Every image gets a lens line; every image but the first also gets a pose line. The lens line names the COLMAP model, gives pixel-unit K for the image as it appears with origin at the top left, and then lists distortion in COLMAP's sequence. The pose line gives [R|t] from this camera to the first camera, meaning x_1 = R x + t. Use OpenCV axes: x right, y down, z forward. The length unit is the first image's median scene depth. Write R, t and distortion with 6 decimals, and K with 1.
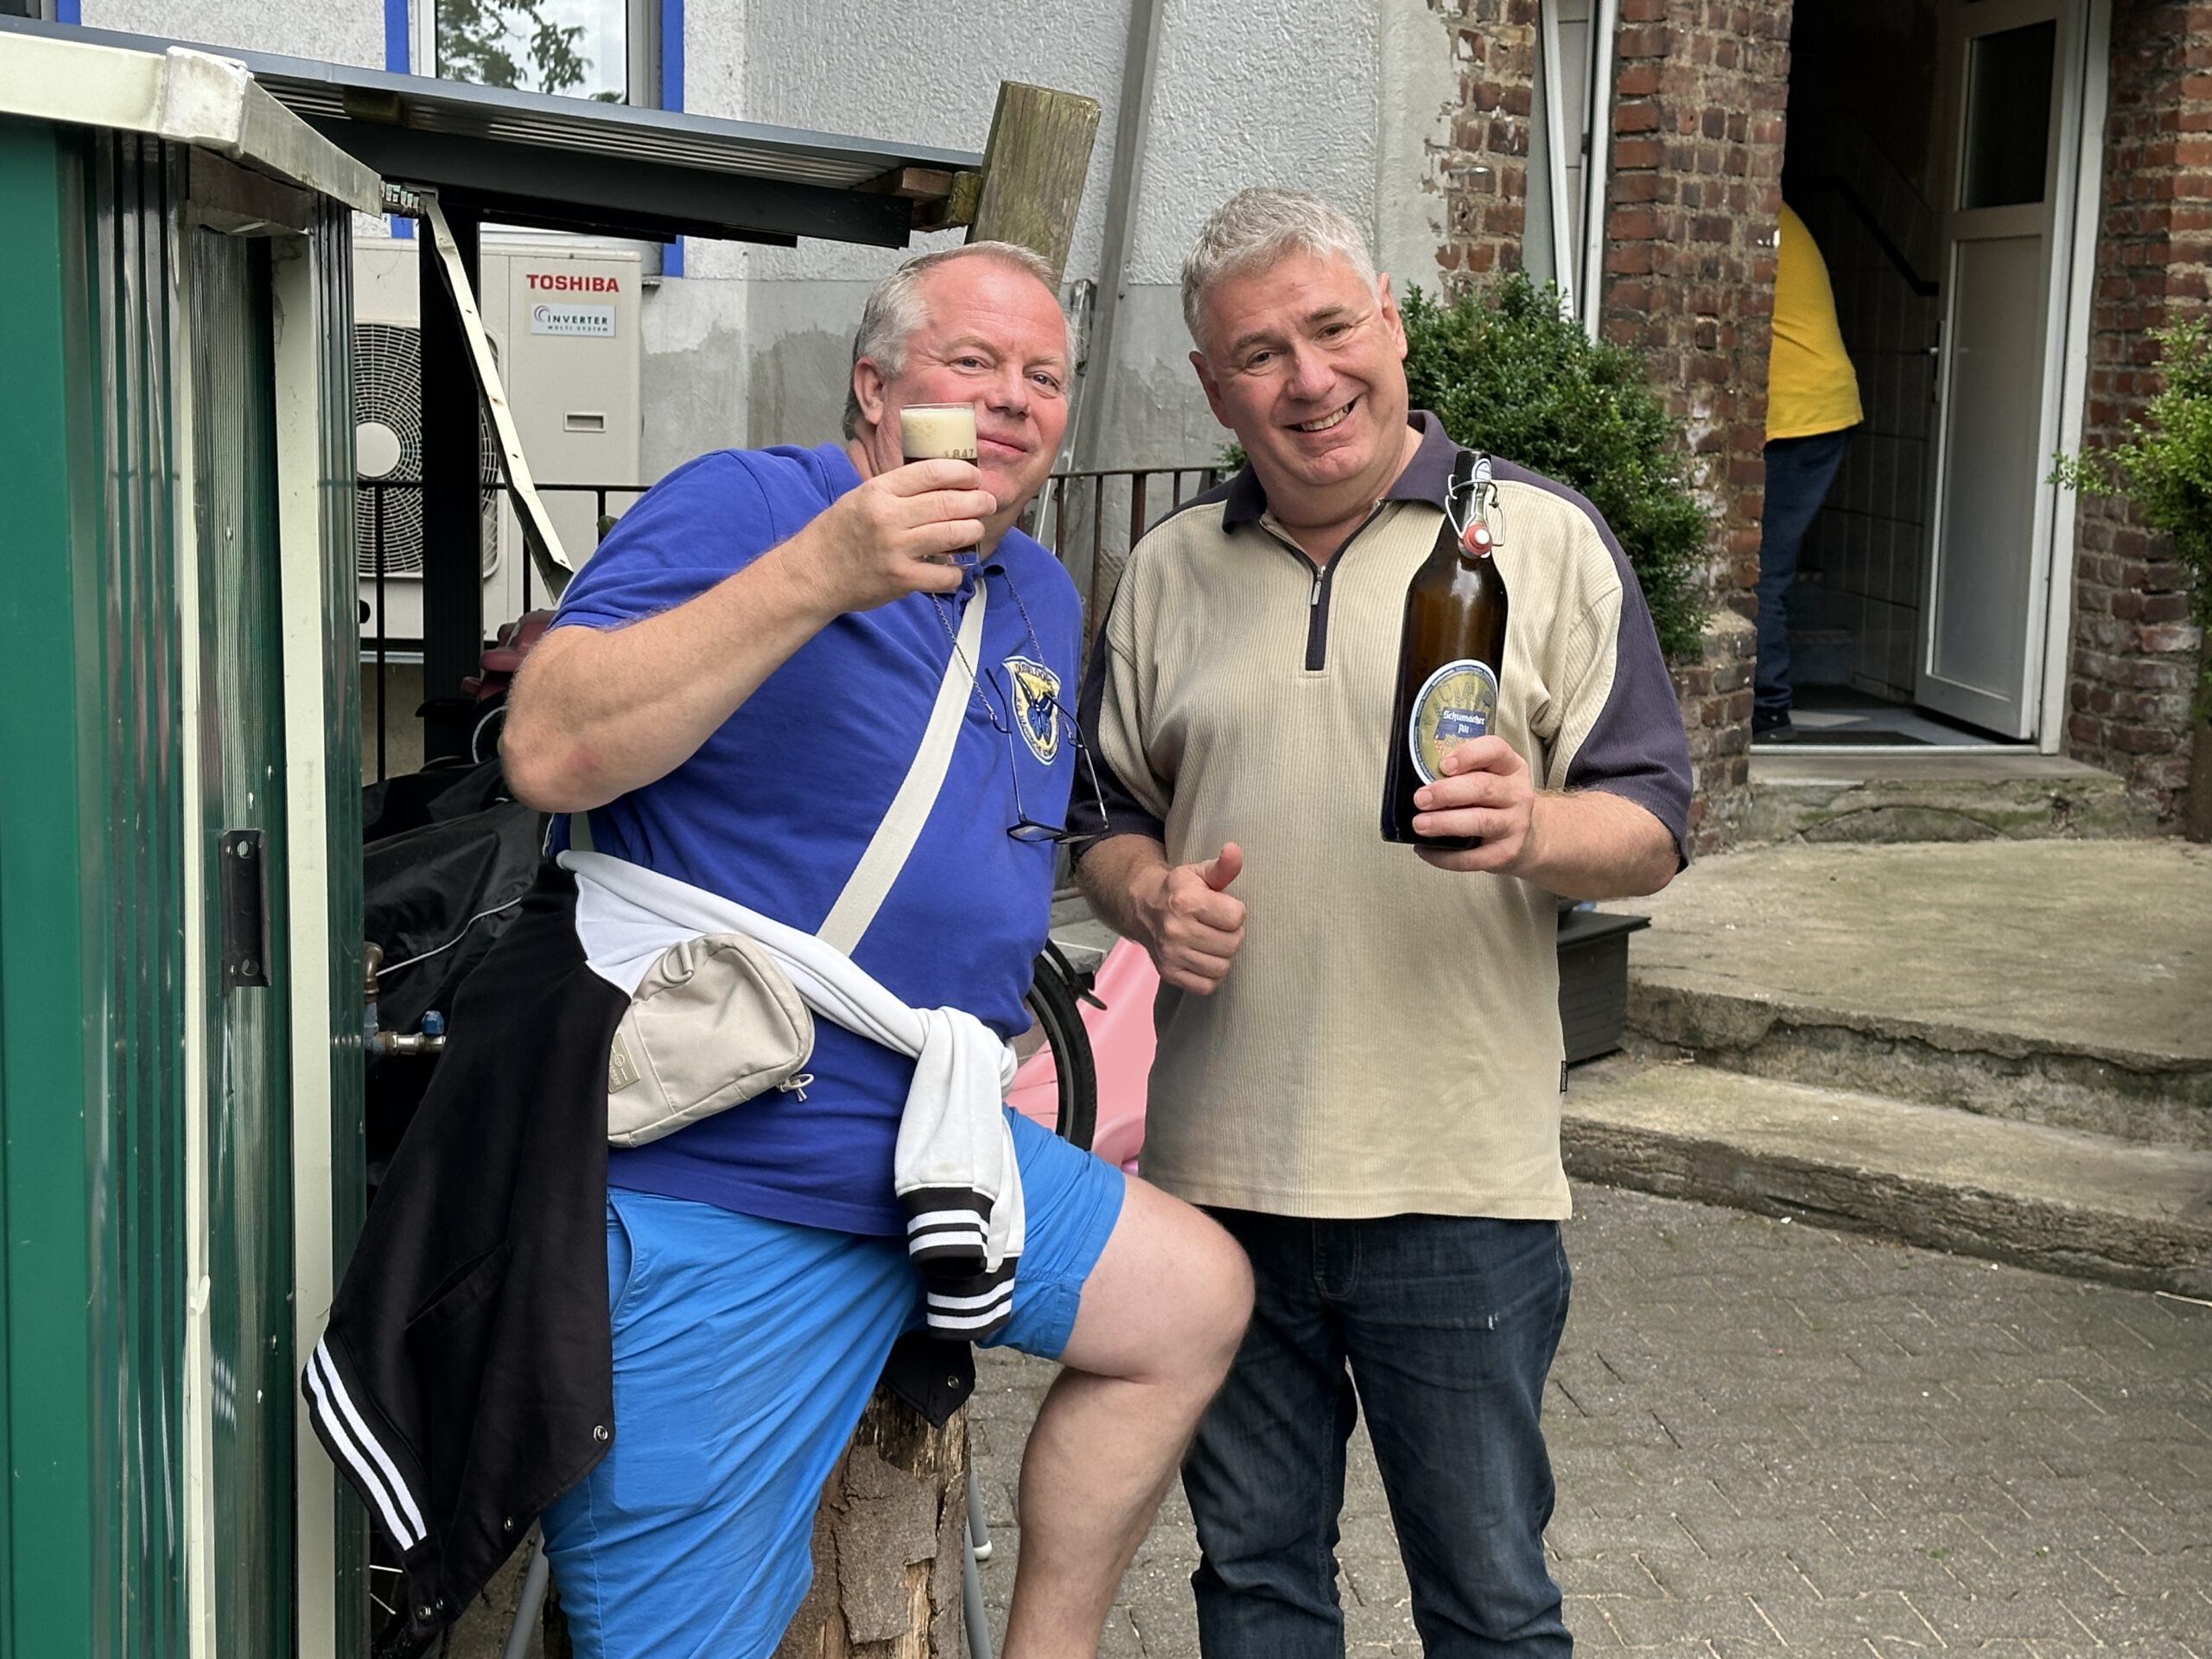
lens RADIAL K [[3582.0, 0, 1105.0], [0, 3582.0, 860.5], [0, 0, 1]] dist [0.168944, -0.201216]
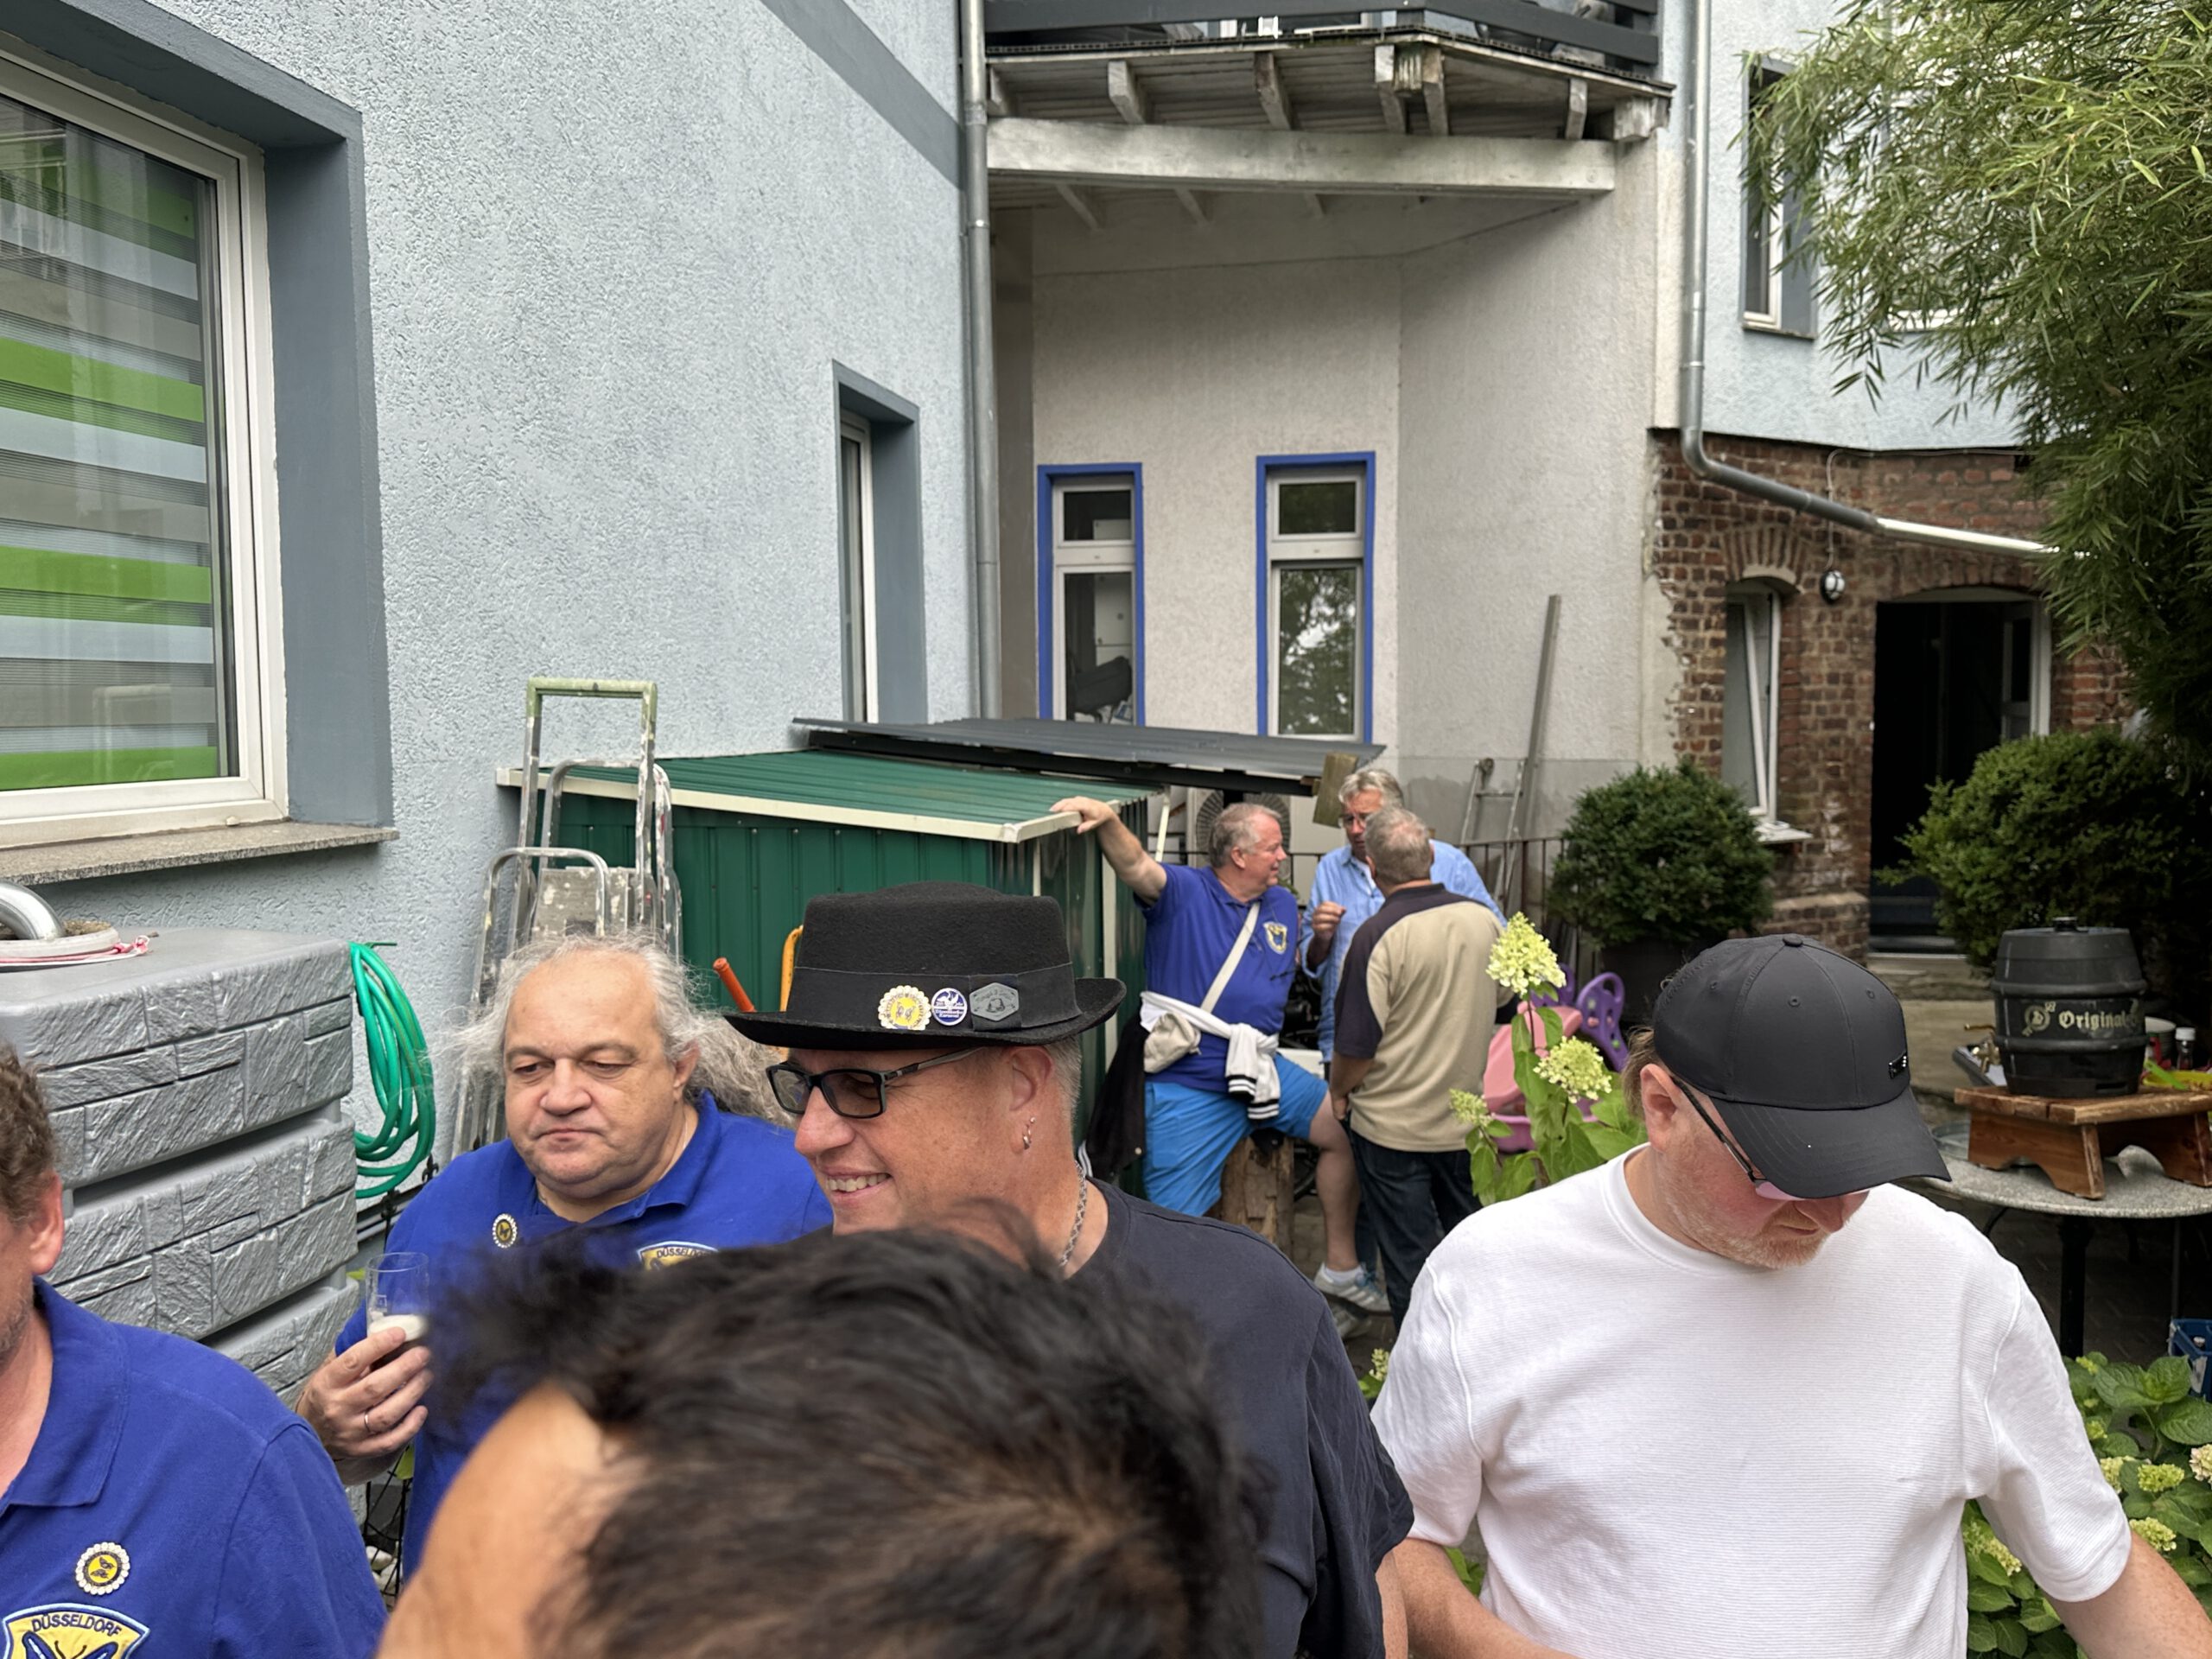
lens RADIAL K [[1942.3, 0, 1054.4], [0, 1942.3, 832.1], [0, 0, 1]] dist [0.198067, -0.457582]
pose [[0.932116, -0.006488, -0.362102, 0.176554], [-0.023819, 0.996576, -0.079171, 0.001196], [0.361376, 0.082422, 0.928770, -0.340041]]
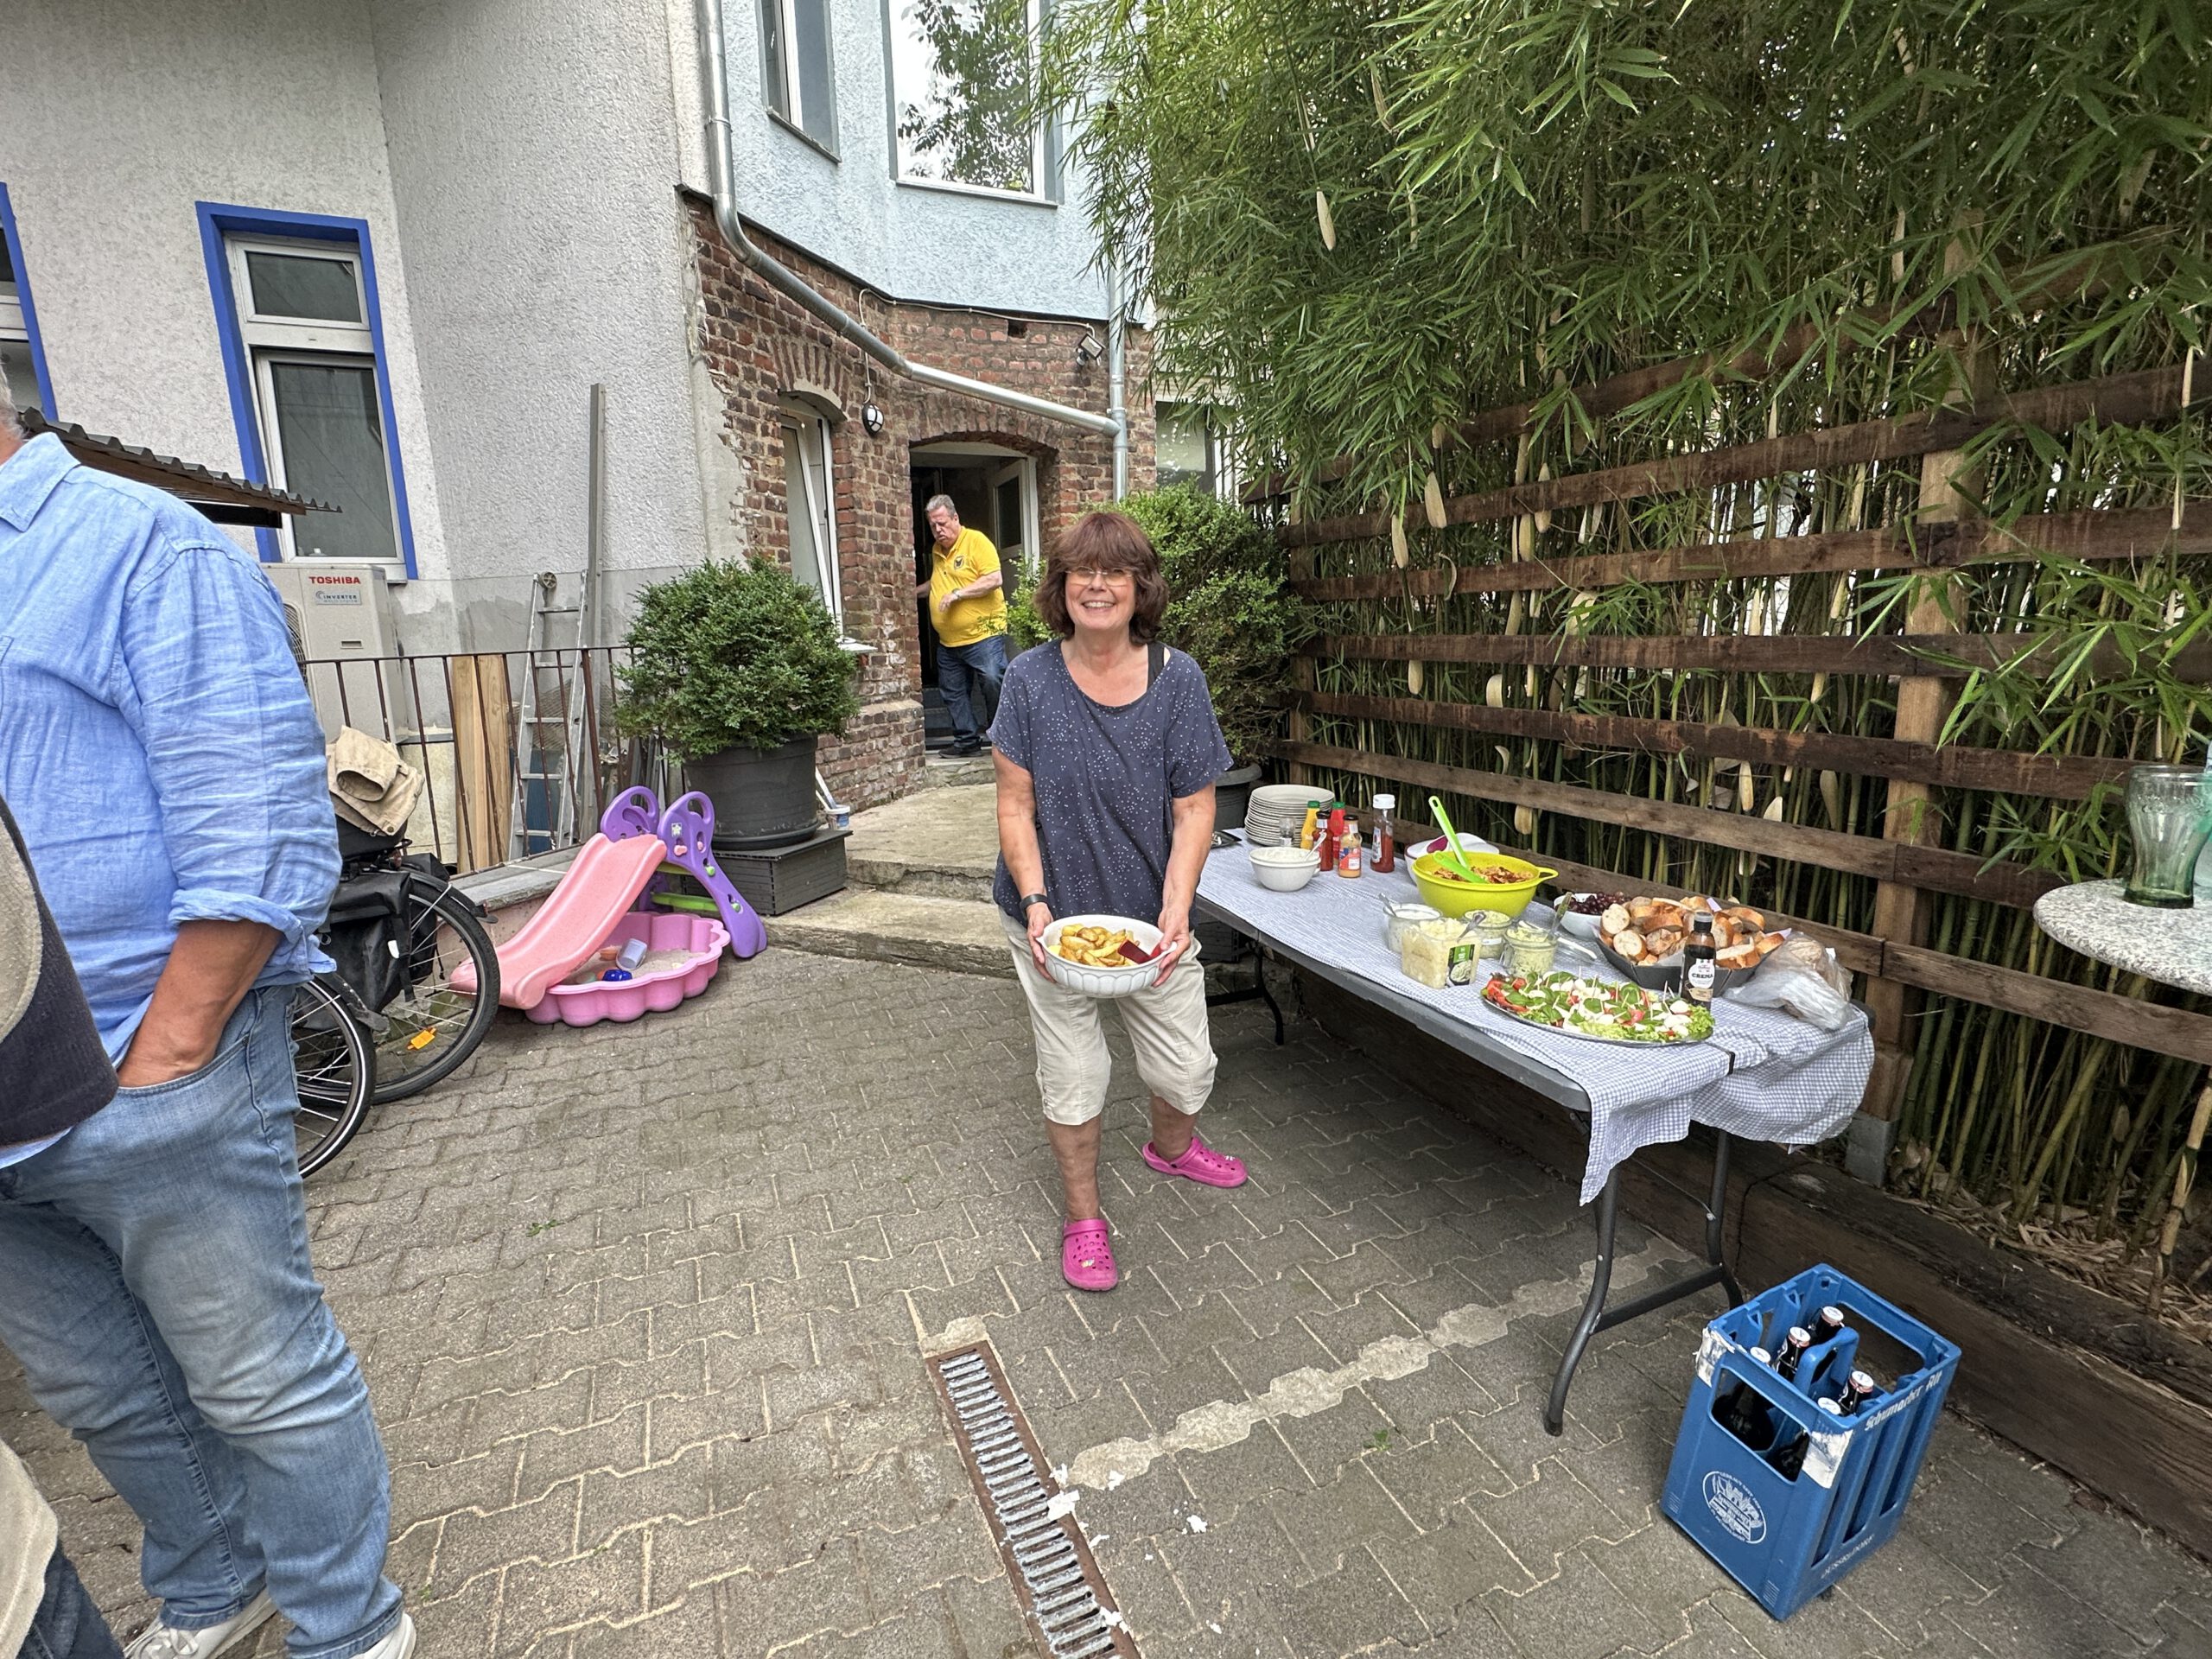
lens RADIAL K [[1018.5, 0, 1106.0], [0, 1018.5, 829.5], [0, 0, 1]] dist [0.002252, 0.000423]
pose [[0.964698, -0.092740, 0.246490, 0.135122], [0.080436, 0.994980, 0.059546, -0.010303], [-0.250775, -0.037617, 0.967314, 0.288947]]
